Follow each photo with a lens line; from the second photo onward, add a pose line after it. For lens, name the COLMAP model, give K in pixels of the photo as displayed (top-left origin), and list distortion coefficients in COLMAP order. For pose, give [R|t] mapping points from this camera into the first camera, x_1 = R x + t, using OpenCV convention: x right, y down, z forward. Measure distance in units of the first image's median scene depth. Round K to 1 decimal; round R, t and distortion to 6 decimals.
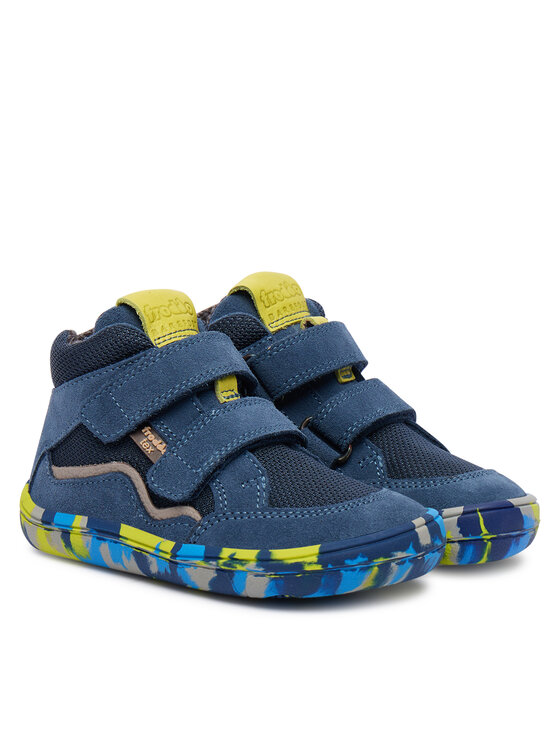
lens RADIAL K [[2319.6, 0, 280.0], [0, 2319.6, 373.0], [0, 0, 1]] dist [-0.124350, -0.643491]
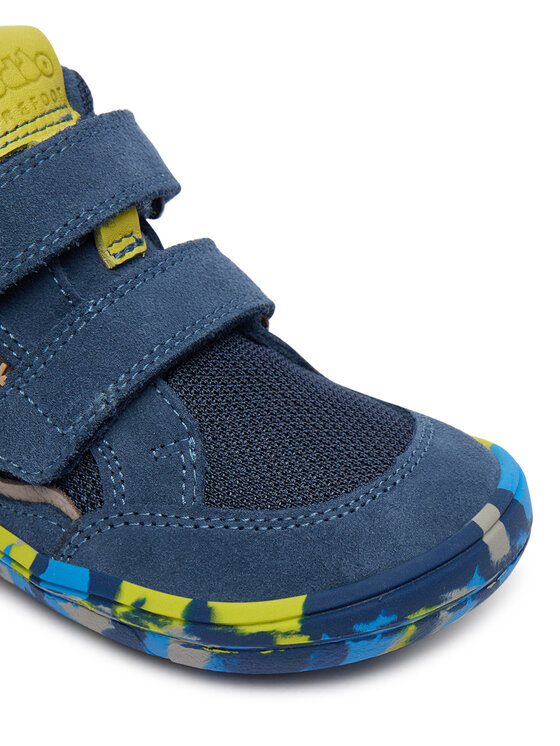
lens RADIAL K [[1572.9, 0, 324.8], [0, 1572.9, 372.9], [0, 0, 1]] dist [-0.033823, -0.076711]
pose [[0.998779, -0.040098, 0.028841, 0.013285], [0.026942, 0.931672, 0.362301, -0.097461], [-0.041399, -0.361082, 0.931615, 0.673279]]
